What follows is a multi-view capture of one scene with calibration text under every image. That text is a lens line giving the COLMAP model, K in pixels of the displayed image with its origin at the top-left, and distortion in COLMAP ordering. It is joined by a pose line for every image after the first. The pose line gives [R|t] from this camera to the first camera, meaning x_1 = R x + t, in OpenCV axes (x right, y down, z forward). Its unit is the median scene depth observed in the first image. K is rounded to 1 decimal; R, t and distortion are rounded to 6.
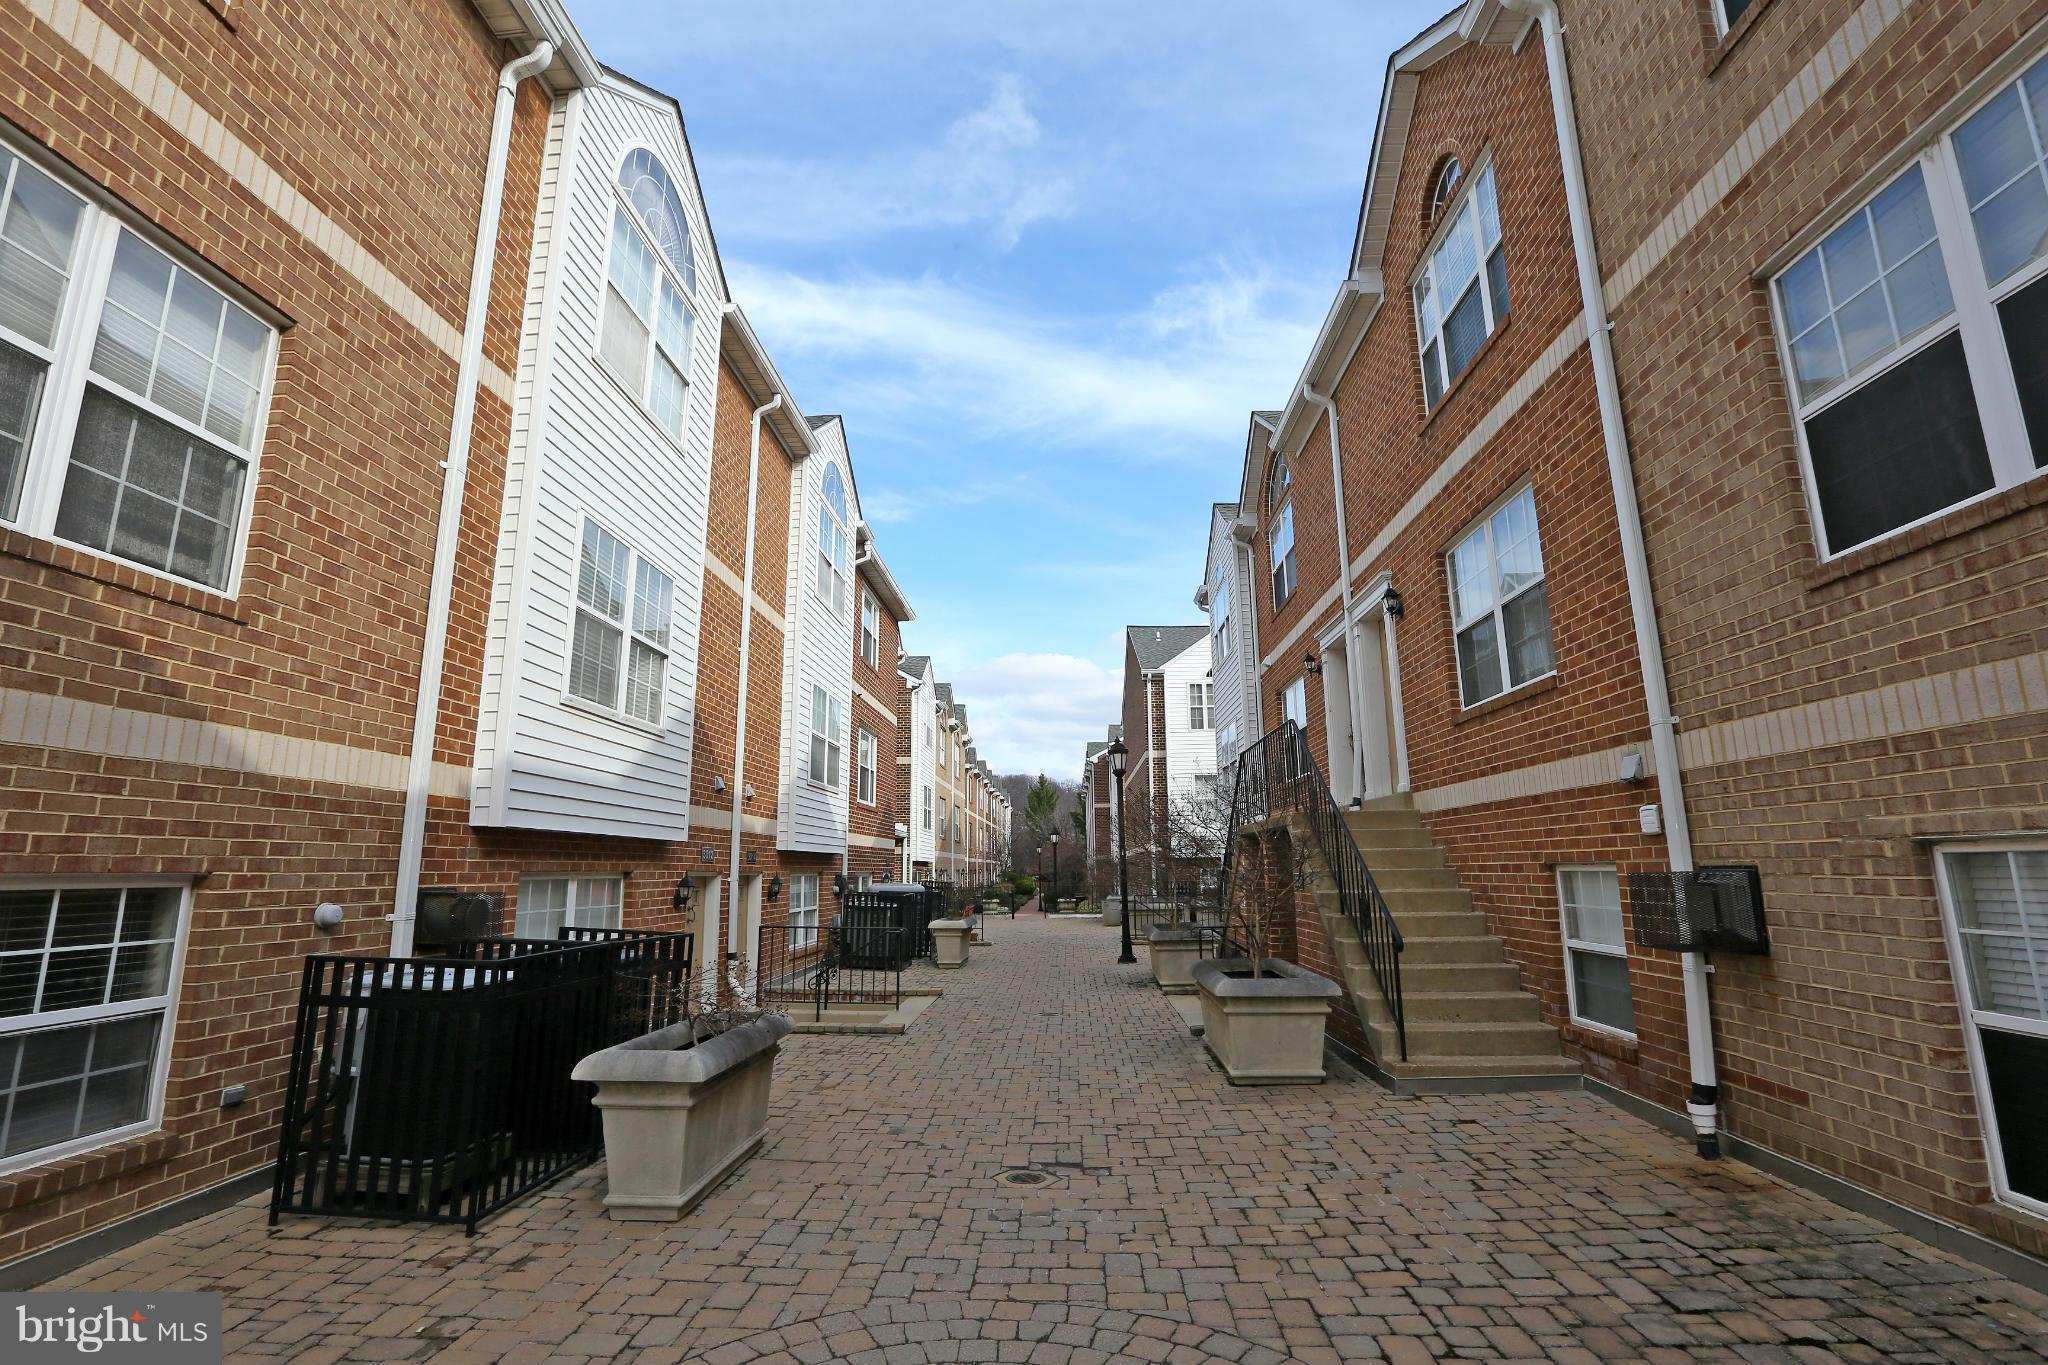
lens RADIAL K [[936.6, 0, 1025.1], [0, 936.6, 683.1], [0, 0, 1]] dist [-0.002026, 0.000104]
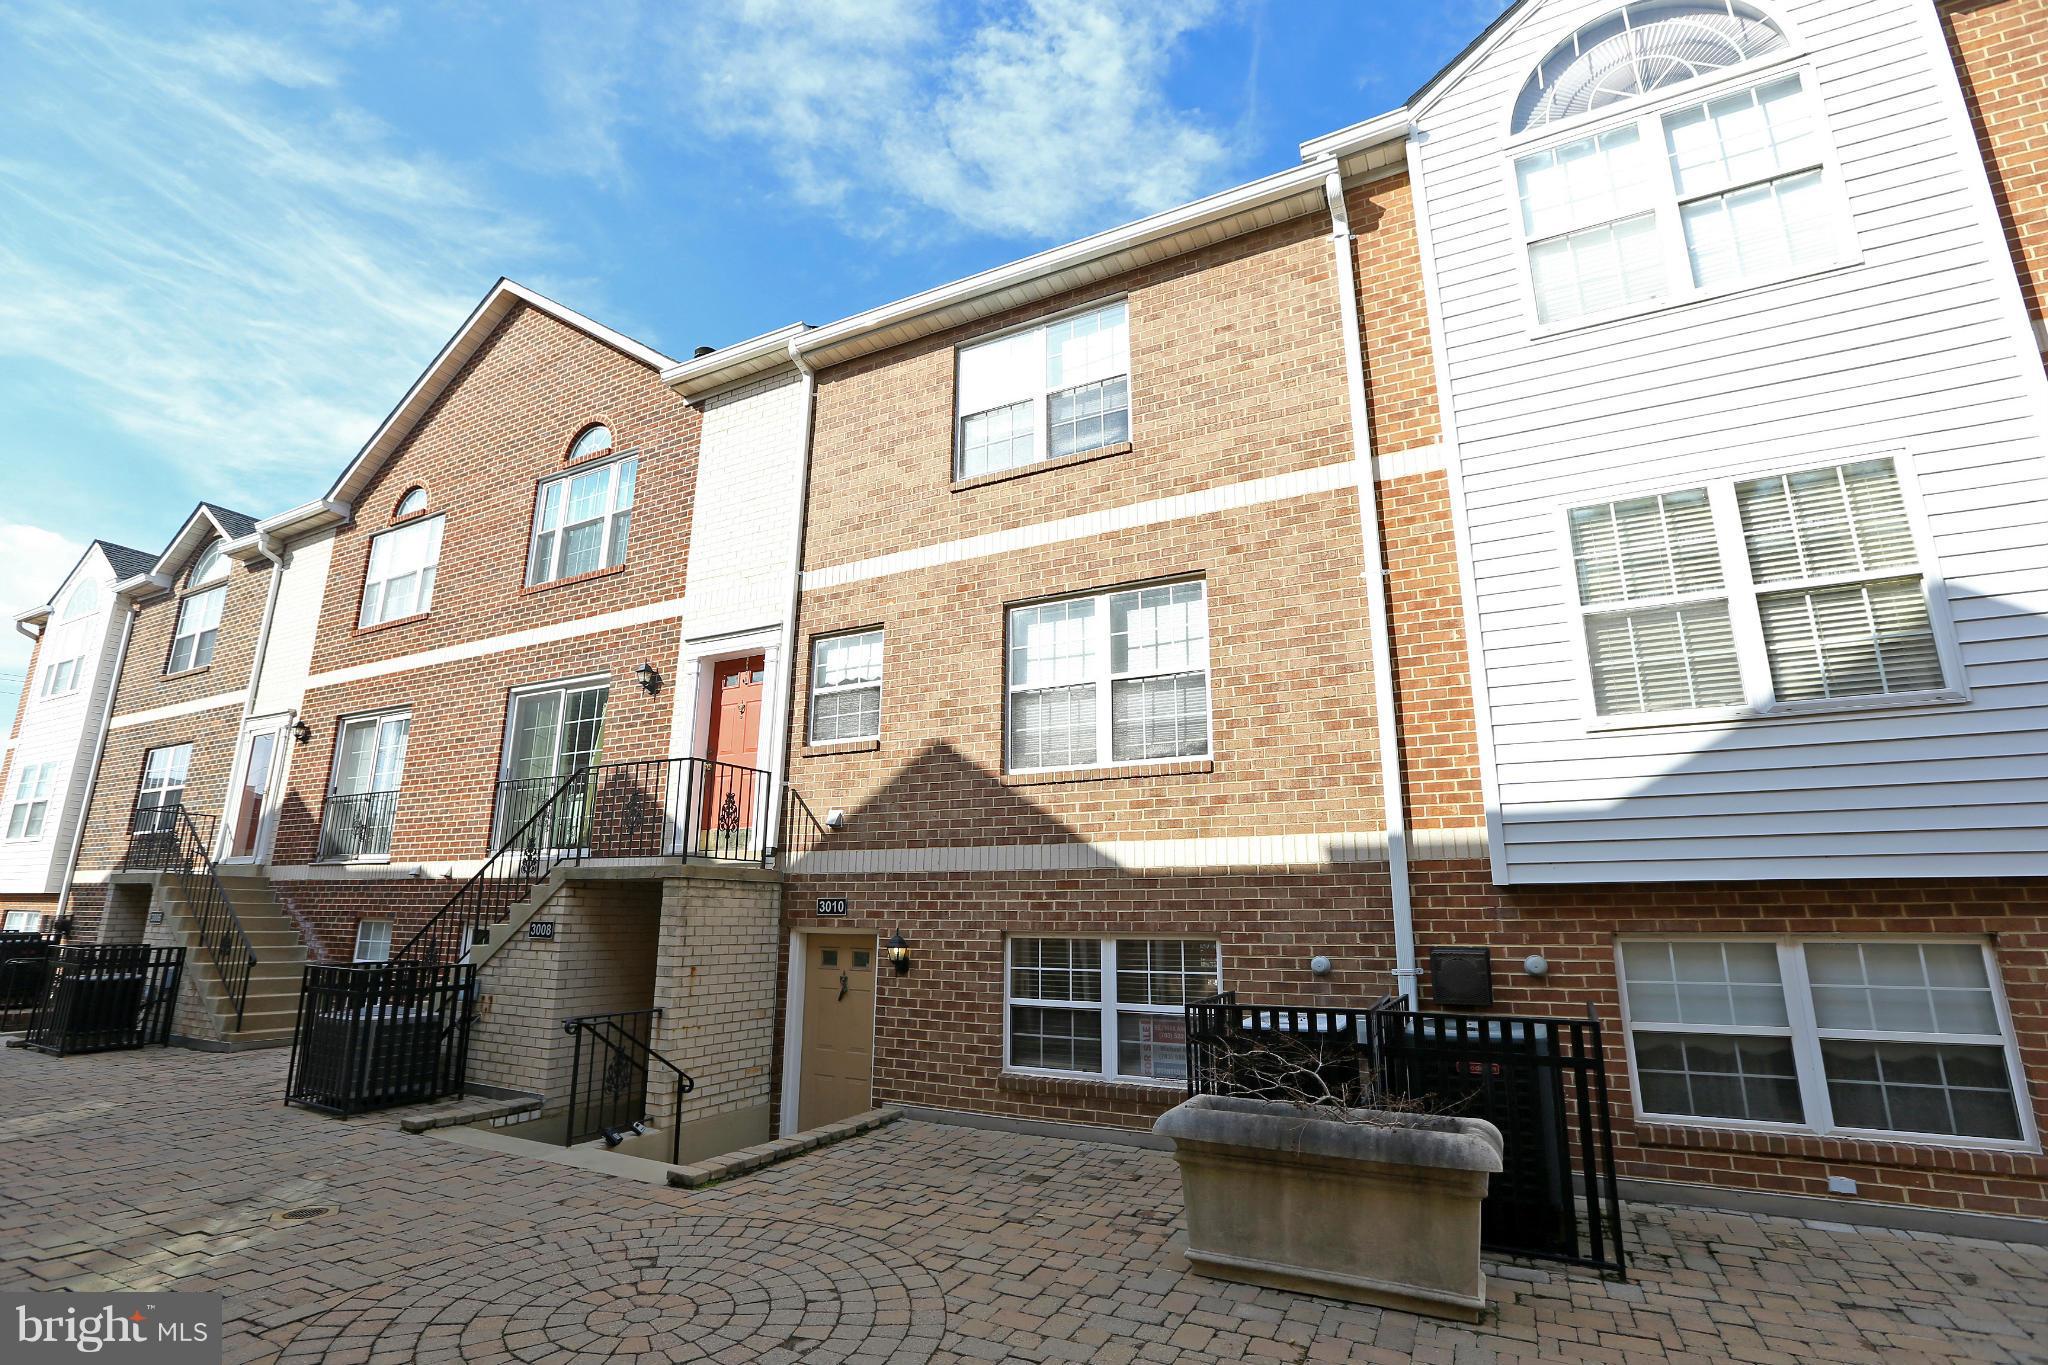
lens RADIAL K [[936.6, 0, 1026.8], [0, 936.6, 687.6], [0, 0, 1]] dist [-0.002026, 0.000104]
pose [[-0.389678, -0.209478, -0.896811, 0.645026], [0.189137, 0.934828, -0.300541, 0.194120], [0.901320, -0.286734, -0.324662, 1.127151]]
